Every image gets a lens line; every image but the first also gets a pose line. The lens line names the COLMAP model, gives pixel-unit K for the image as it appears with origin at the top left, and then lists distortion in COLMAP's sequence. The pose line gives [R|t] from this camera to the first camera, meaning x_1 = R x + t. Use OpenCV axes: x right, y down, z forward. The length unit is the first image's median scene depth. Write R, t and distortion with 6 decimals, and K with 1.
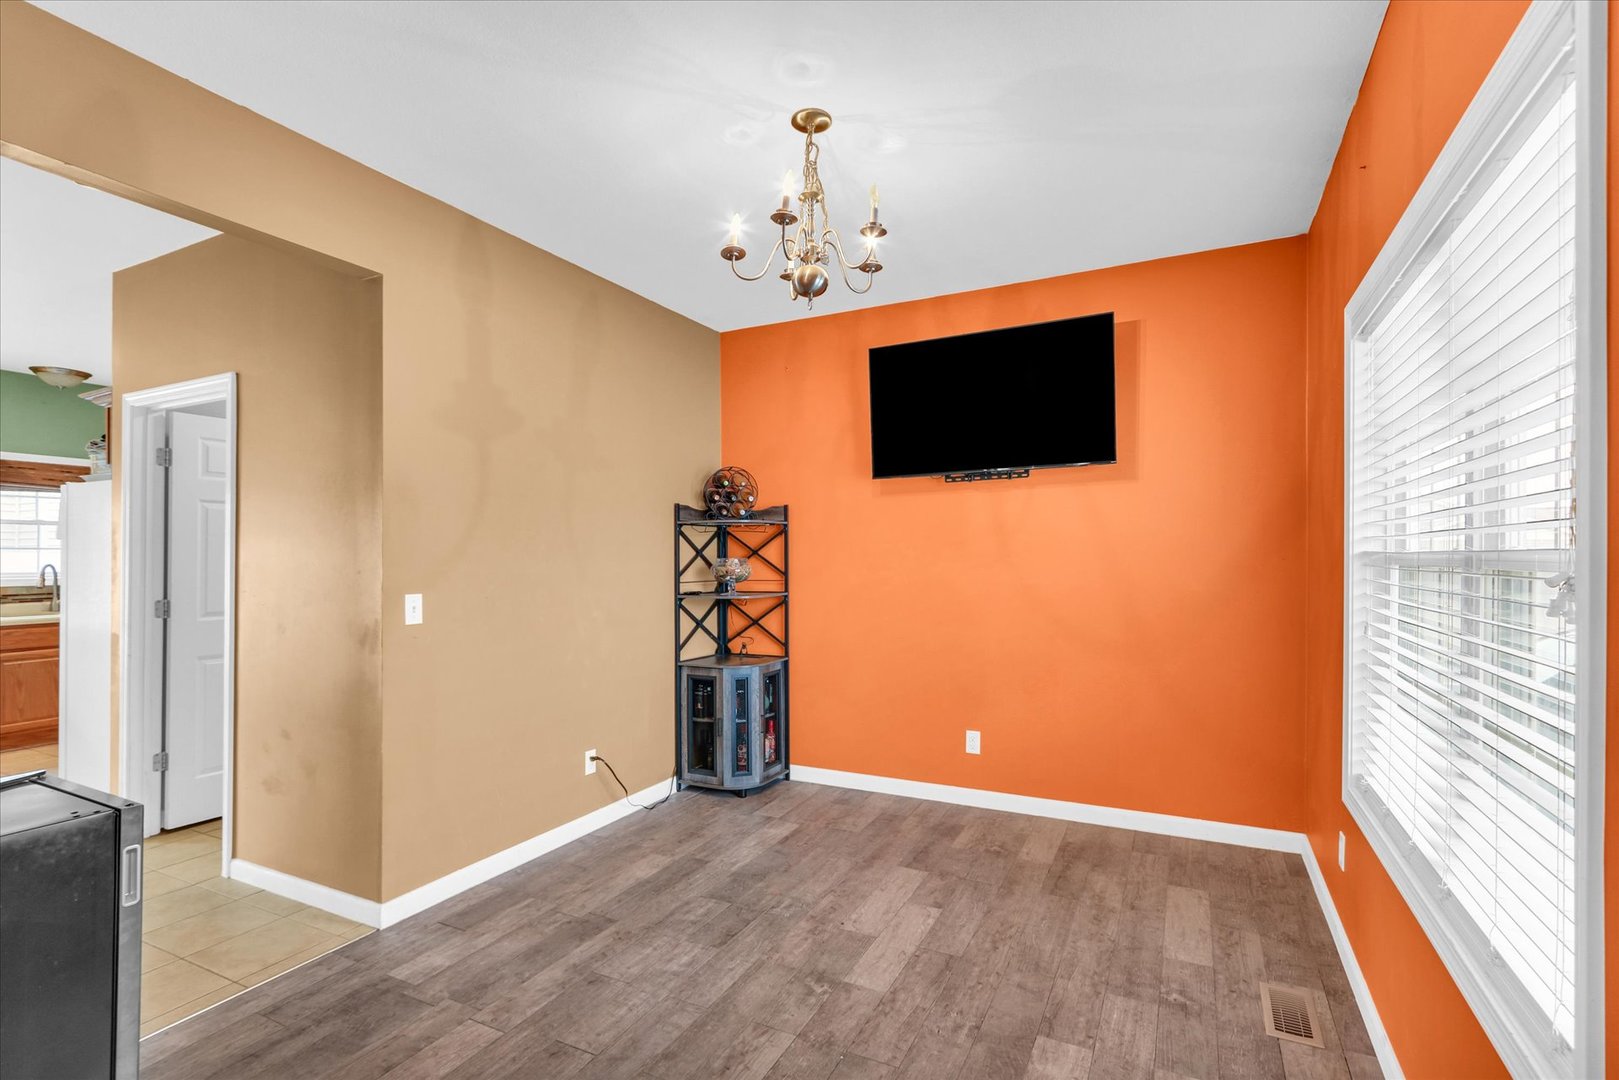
lens RADIAL K [[748.5, 0, 807.9], [0, 748.5, 549.7], [0, 0, 1]] dist [-0.005235, -0.000371]
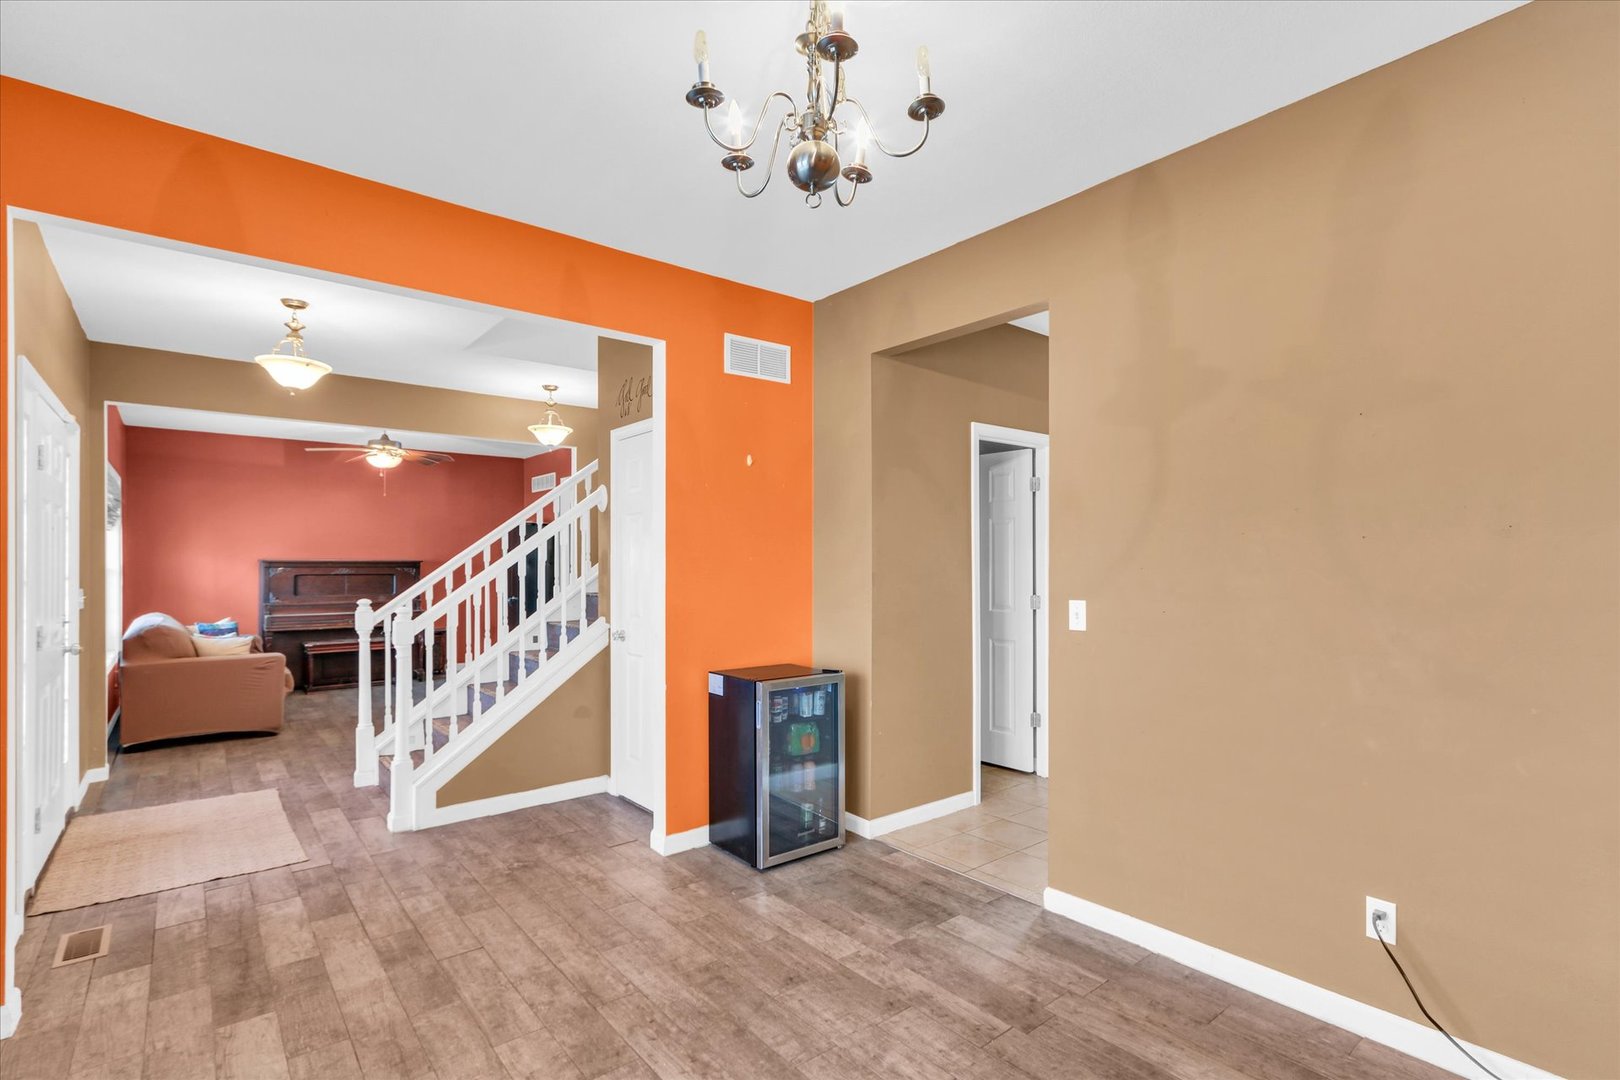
lens RADIAL K [[749.0, 0, 805.8], [0, 749.0, 550.1], [0, 0, 1]] dist [-0.005235, -0.000371]
pose [[-0.406183, -0.013912, -0.913686, 0.603421], [0.010268, 0.999751, -0.019787, 0.010074], [0.913734, -0.017419, -0.405939, 1.216411]]
